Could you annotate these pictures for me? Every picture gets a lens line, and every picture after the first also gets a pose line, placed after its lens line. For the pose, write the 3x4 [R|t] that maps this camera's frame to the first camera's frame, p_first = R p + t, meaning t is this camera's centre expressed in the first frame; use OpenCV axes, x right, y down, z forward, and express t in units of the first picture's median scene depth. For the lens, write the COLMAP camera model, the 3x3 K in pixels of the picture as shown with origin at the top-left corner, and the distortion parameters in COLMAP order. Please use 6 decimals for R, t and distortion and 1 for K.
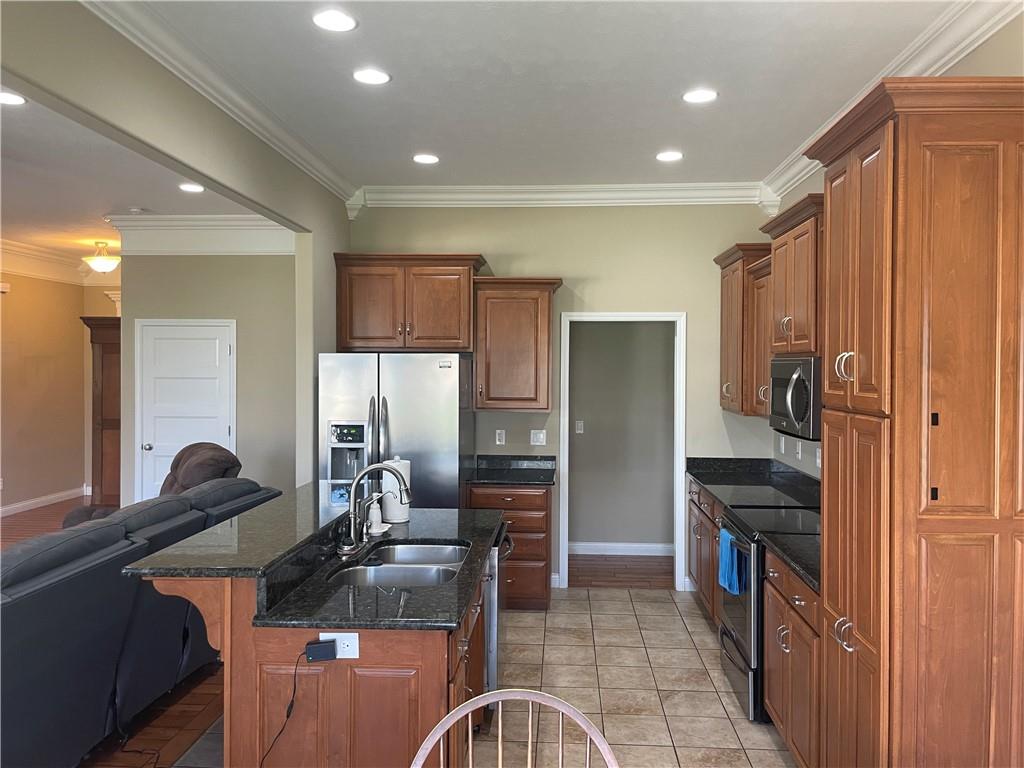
lens RADIAL K [[782.7, 0, 511.3], [0, 782.7, 376.2], [0, 0, 1]] dist [0.029785, -0.026336]
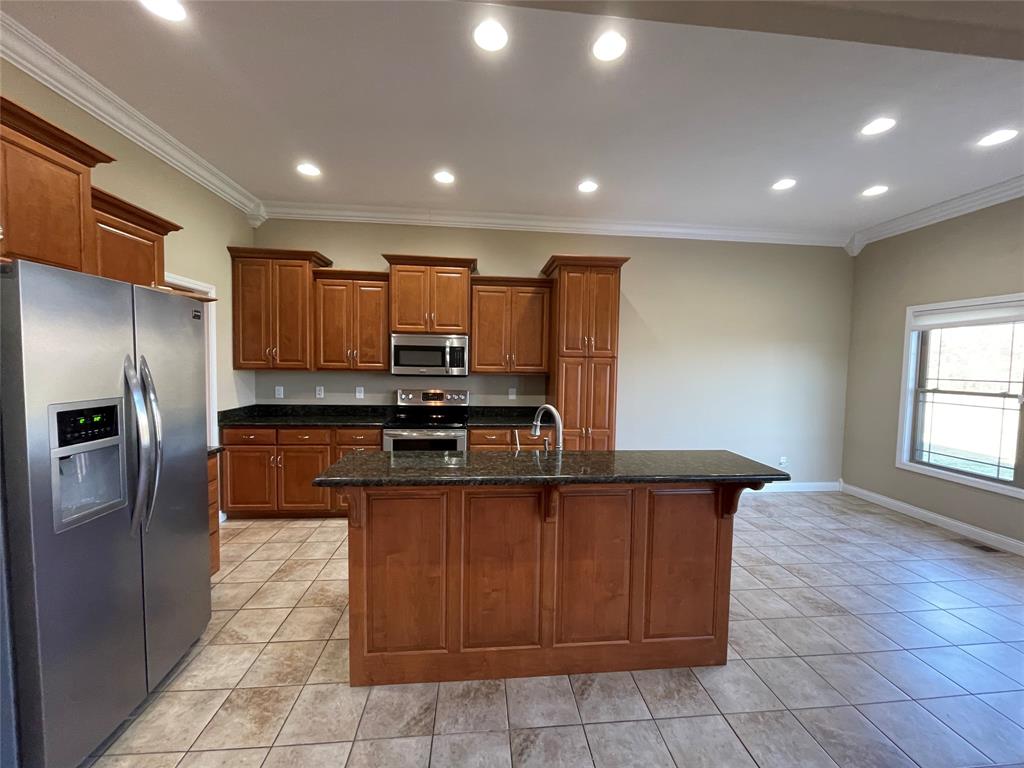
lens RADIAL K [[411.5, 0, 515.1], [0, 411.5, 383.9], [0, 0, 1]] dist [-0.006223, 0.001336]
pose [[-0.153763, -0.057519, 0.986432, -0.472142], [-0.005141, 0.998337, 0.057411, 0.026028], [-0.988094, 0.003756, -0.153803, 0.686447]]
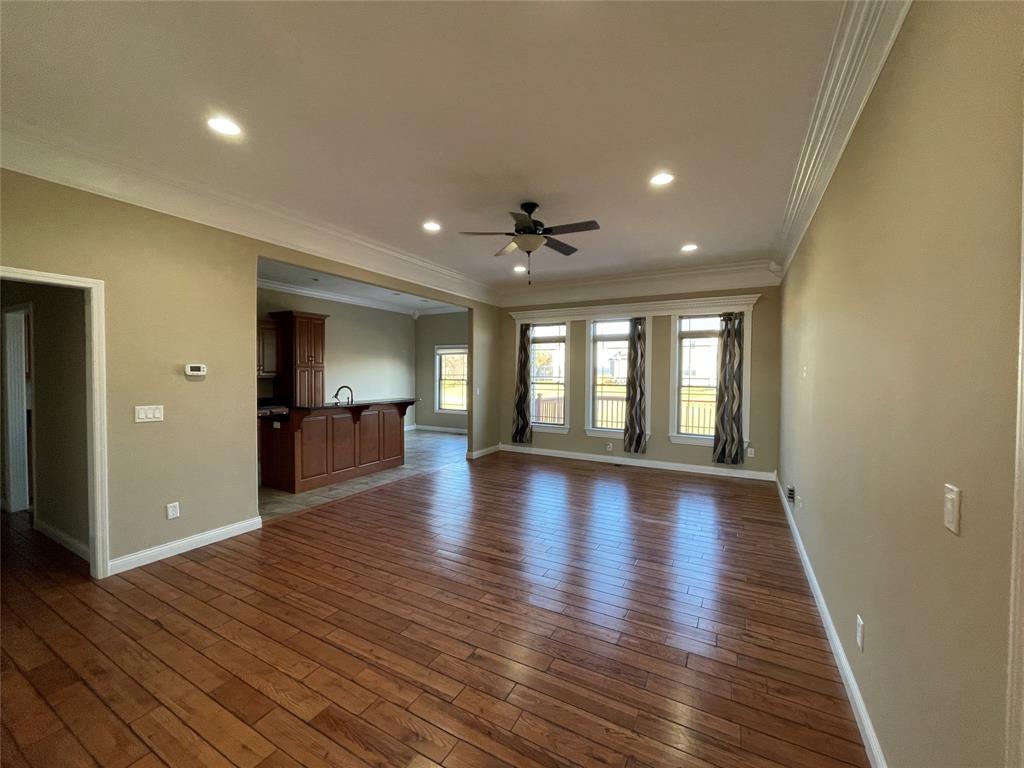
lens RADIAL K [[411.5, 0, 528.4], [0, 411.5, 380.5], [0, 0, 1]] dist [-0.006223, 0.001336]
pose [[-0.916967, -0.018867, 0.398516, -0.934040], [-0.005523, 0.999386, 0.034606, 0.014925], [-0.398924, 0.029531, -0.916508, 1.356322]]
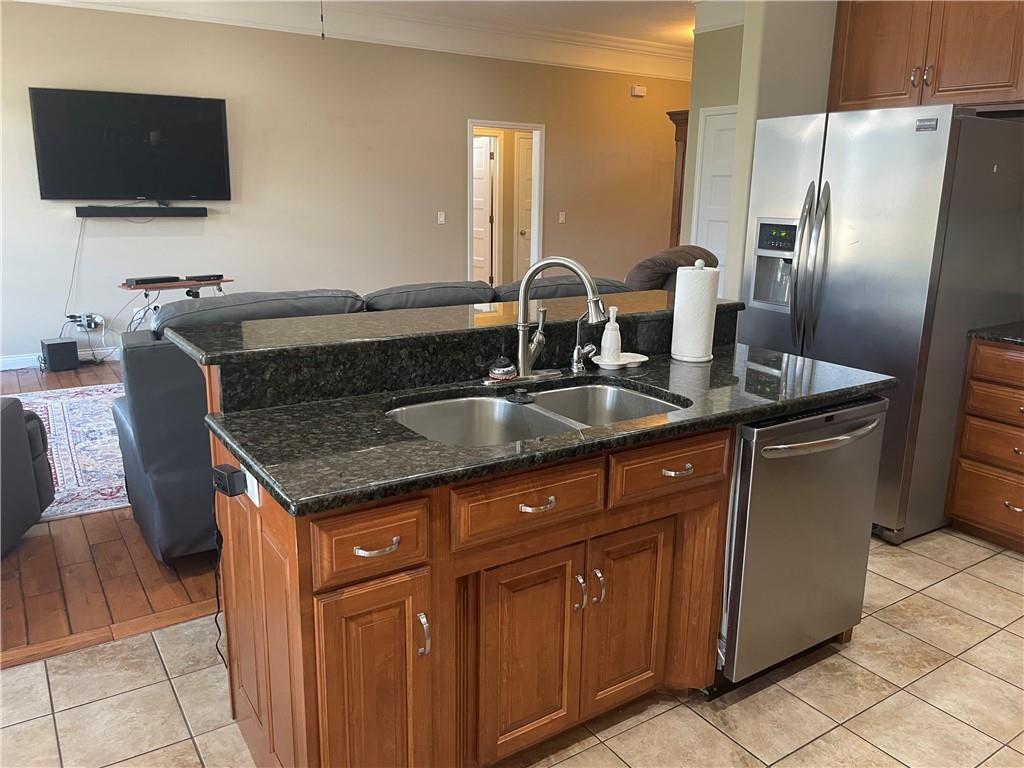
lens RADIAL K [[782.7, 0, 520.3], [0, 782.7, 381.9], [0, 0, 1]] dist [0.029785, -0.026336]
pose [[0.604382, 0.196905, -0.771979, 0.200961], [-0.022740, 0.972845, 0.230336, 0.038595], [0.796370, -0.121656, 0.592447, 0.346980]]
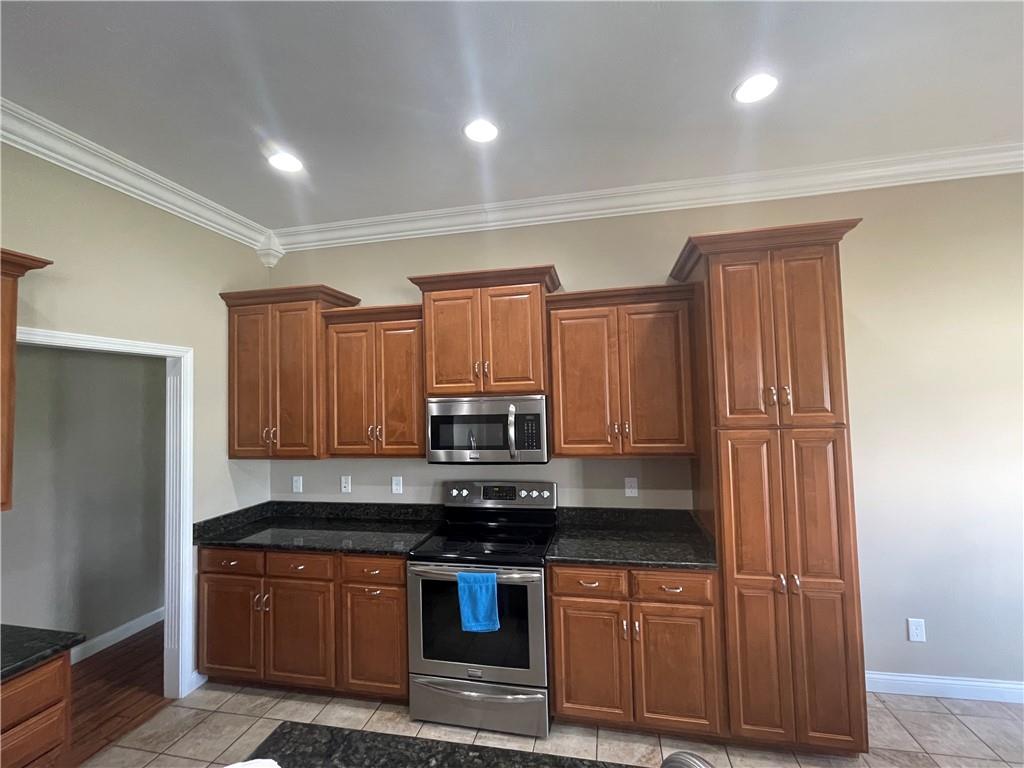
lens RADIAL K [[435.4, 0, 517.6], [0, 435.4, 382.7], [0, 0, 1]] dist [-0.007549, 0.002434]
pose [[0.137540, 0.035218, 0.989870, -0.194841], [0.043539, 0.998187, -0.041563, -0.011086], [-0.989539, 0.048814, 0.135757, 0.624138]]
